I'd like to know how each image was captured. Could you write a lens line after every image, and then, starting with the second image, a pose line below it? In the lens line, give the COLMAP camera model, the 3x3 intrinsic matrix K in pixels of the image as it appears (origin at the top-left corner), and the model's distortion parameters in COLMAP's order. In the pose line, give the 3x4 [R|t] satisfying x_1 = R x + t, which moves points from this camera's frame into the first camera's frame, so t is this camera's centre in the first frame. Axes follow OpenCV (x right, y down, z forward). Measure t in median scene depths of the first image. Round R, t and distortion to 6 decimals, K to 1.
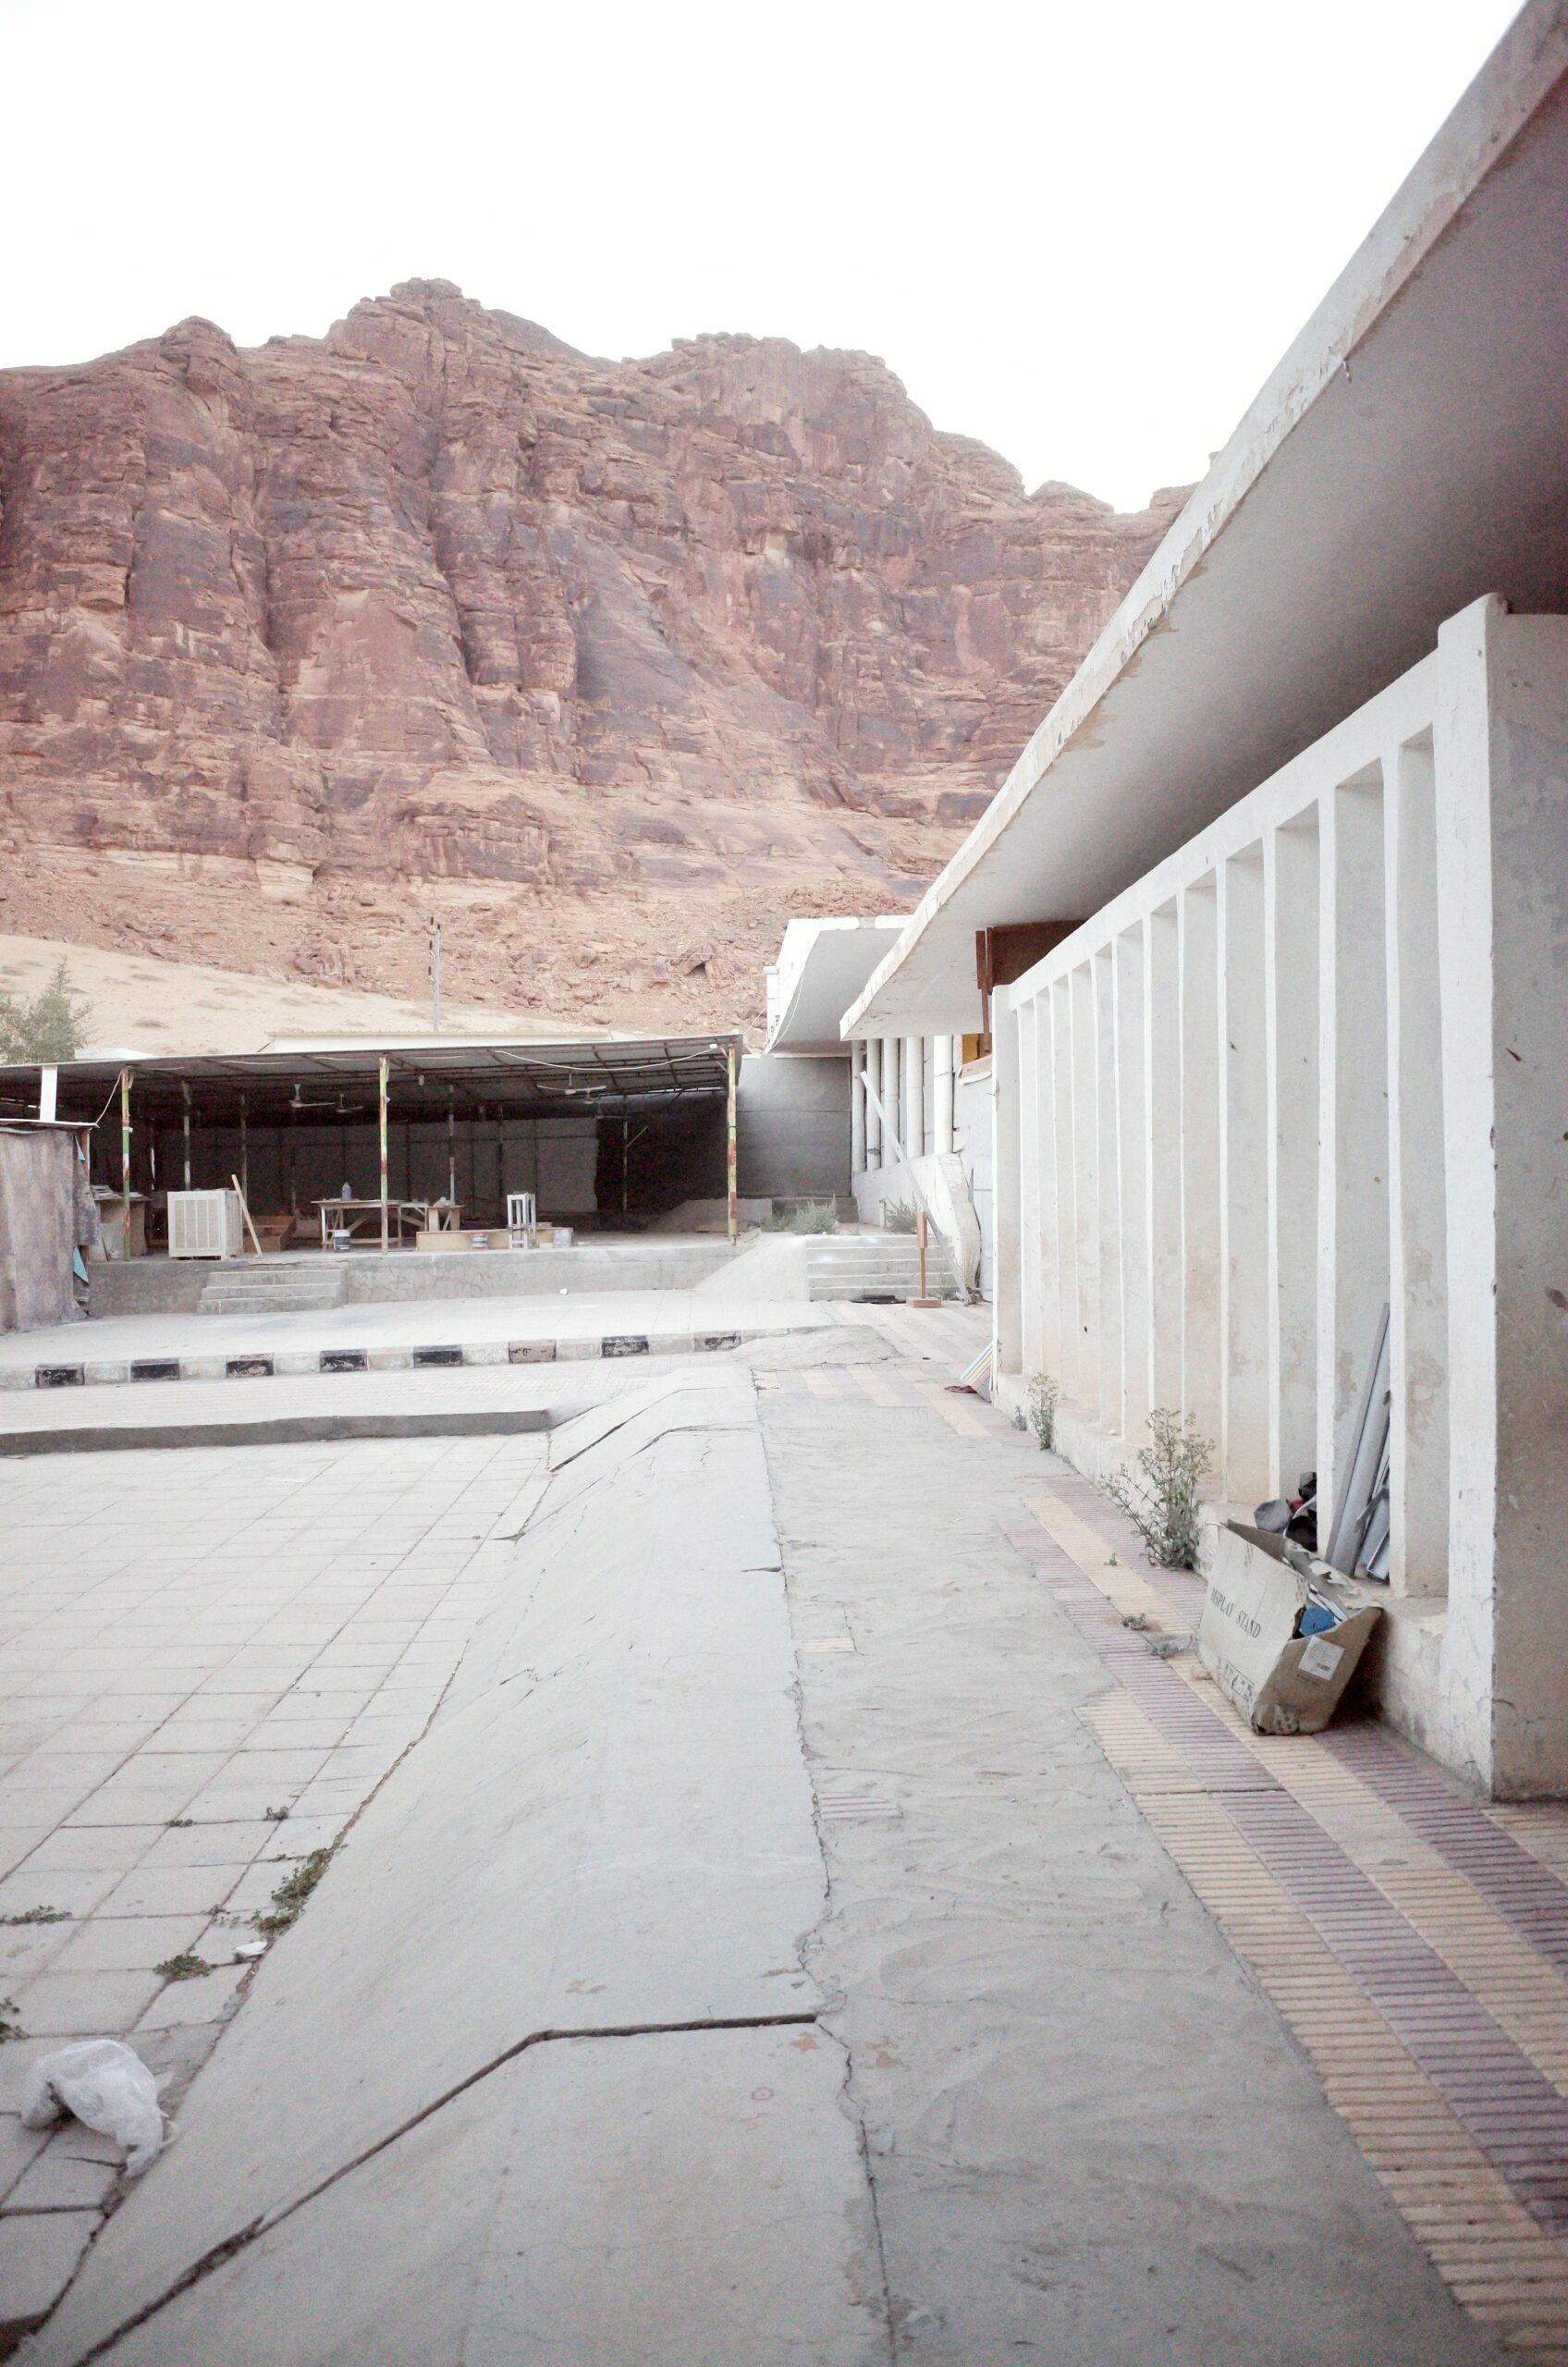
lens RADIAL K [[1879.2, 0, 784.0], [0, 1879.2, 1183.5], [0, 0, 1]] dist [-0.011724, 0.018600]
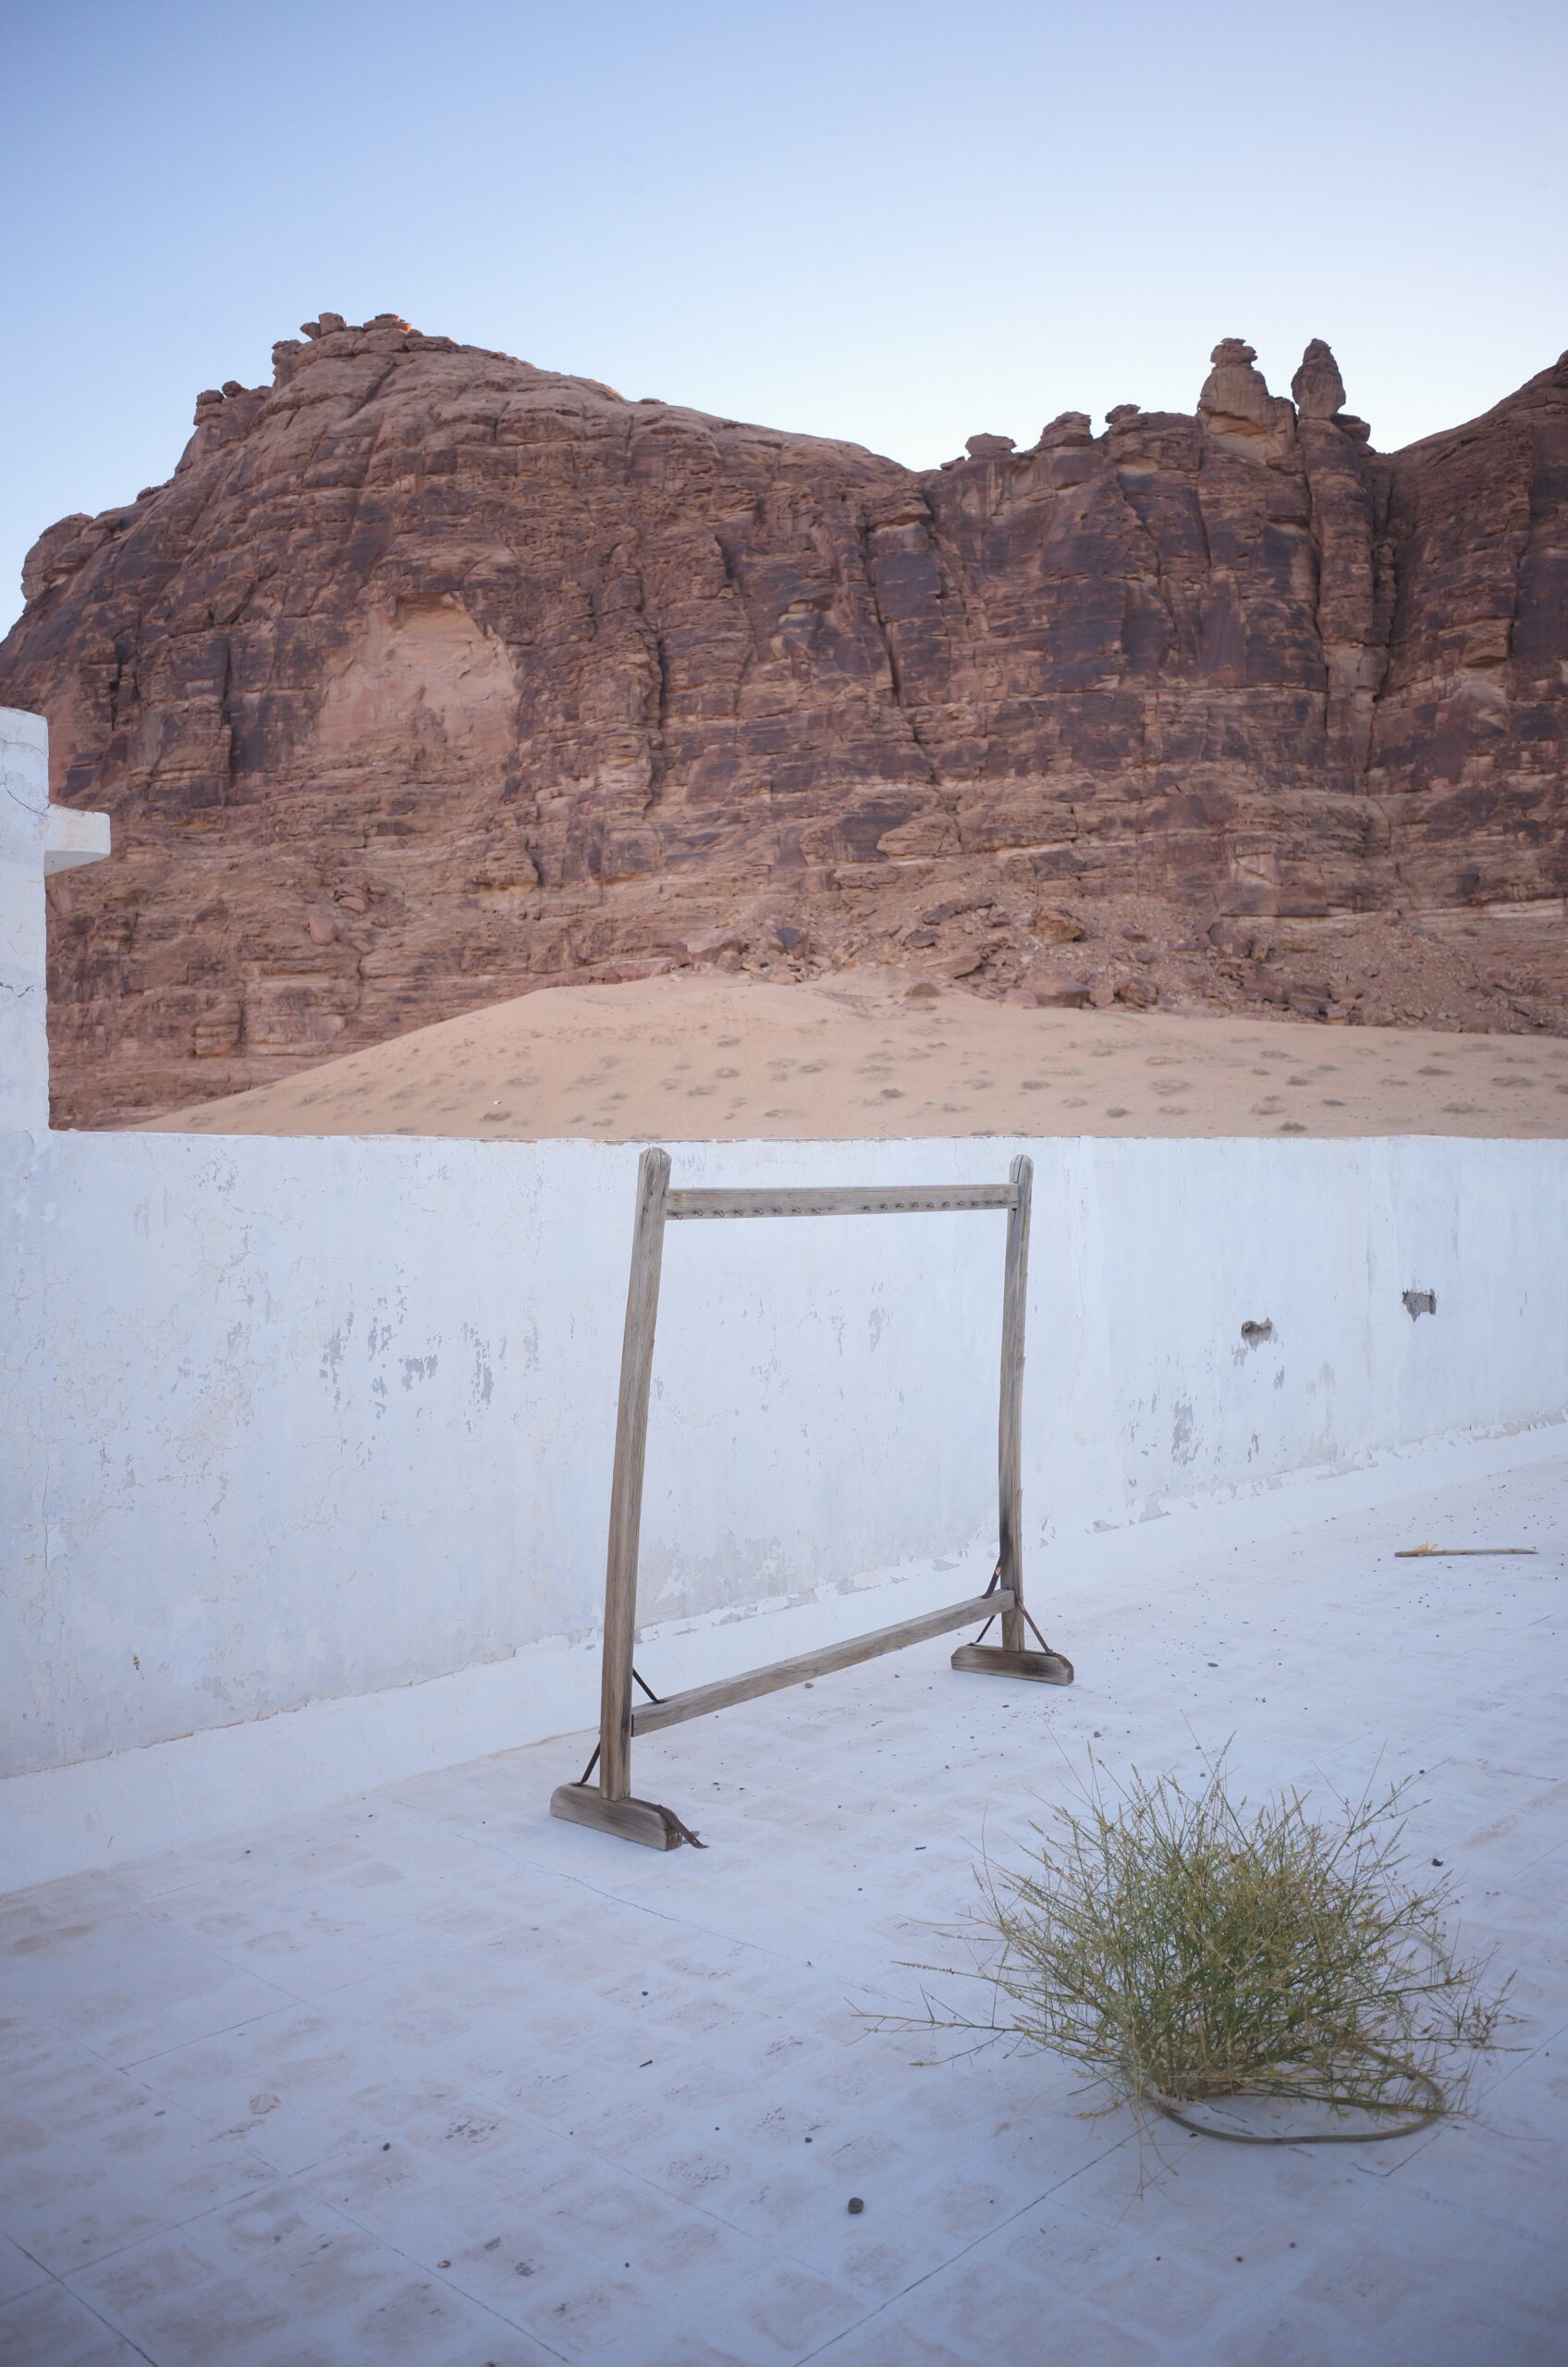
lens RADIAL K [[1879.2, 0, 784.0], [0, 1879.2, 1183.5], [0, 0, 1]] dist [-0.011724, 0.018600]
pose [[0.700239, -0.022516, -0.713554, 0.093049], [0.029549, 0.999560, -0.002543, -0.035674], [0.713297, -0.019304, 0.700596, 0.011695]]
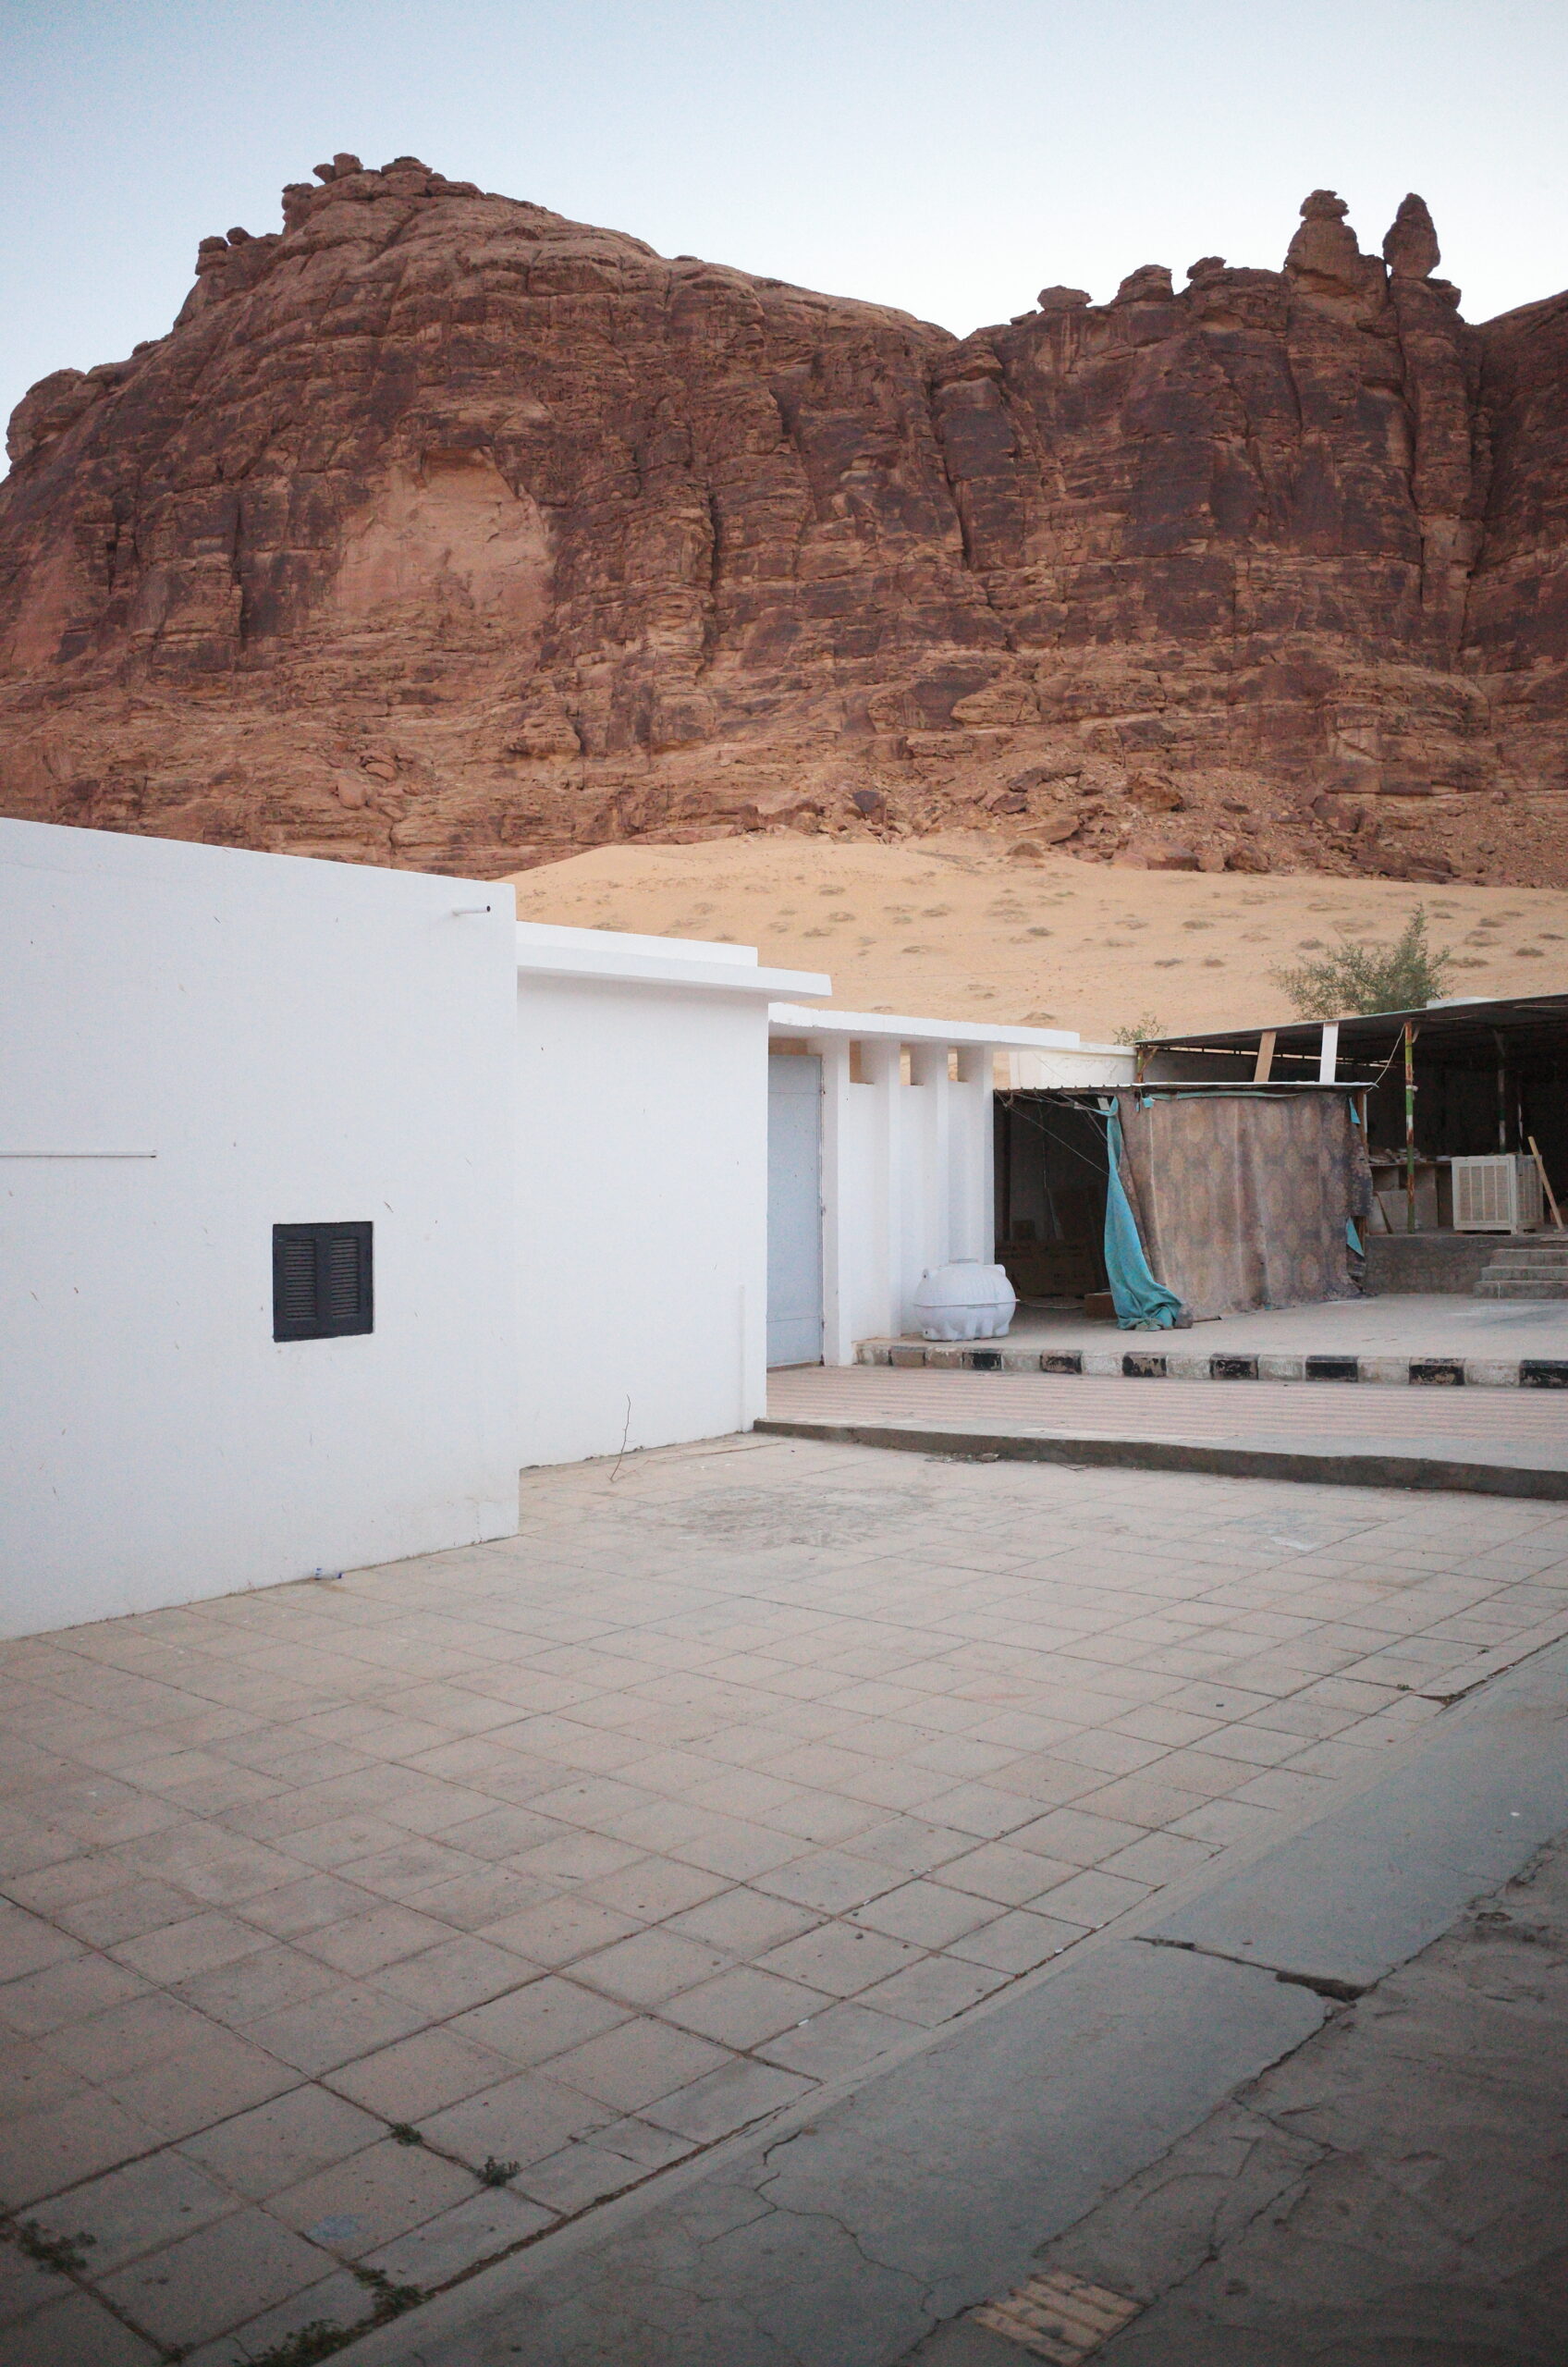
lens RADIAL K [[1879.2, 0, 784.0], [0, 1879.2, 1183.5], [0, 0, 1]] dist [-0.011724, 0.018600]
pose [[0.721495, 0.004925, -0.692402, 0.004613], [0.013268, 0.999693, 0.020936, -0.000453], [0.692292, -0.024292, 0.721208, 0.010640]]
